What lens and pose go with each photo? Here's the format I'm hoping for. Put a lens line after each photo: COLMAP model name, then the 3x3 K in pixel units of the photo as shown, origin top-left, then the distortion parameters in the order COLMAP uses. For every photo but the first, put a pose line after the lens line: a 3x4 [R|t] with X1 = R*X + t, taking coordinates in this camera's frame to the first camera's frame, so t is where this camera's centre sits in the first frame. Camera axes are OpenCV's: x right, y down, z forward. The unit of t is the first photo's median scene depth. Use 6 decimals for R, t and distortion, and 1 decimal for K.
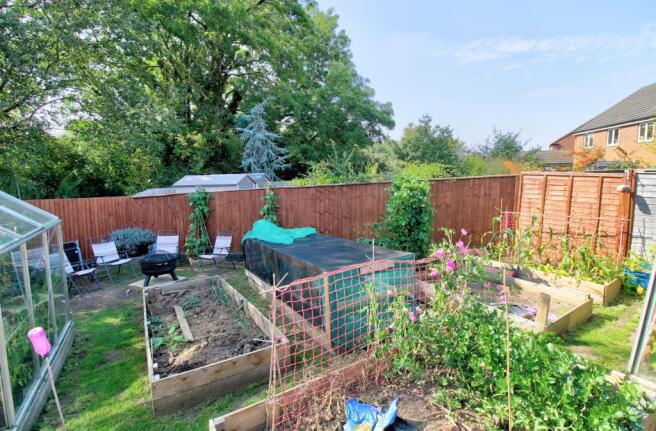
lens RADIAL K [[305.4, 0, 328.8], [0, 305.4, 212.3], [0, 0, 1]] dist [-0.016885, -0.003236]
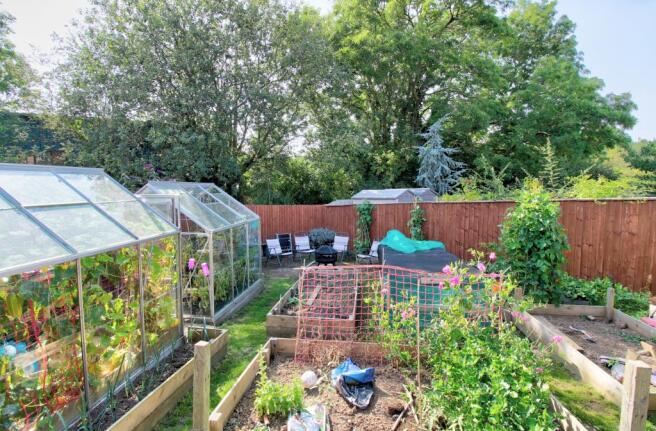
lens RADIAL K [[305.4, 0, 328.0], [0, 305.4, 214.8], [0, 0, 1]] dist [-0.016885, -0.003236]
pose [[0.768596, 0.059539, -0.636958, 0.170780], [-0.077224, 0.997014, 0.000011, -0.007126], [0.635056, 0.049179, 0.770899, -0.030753]]
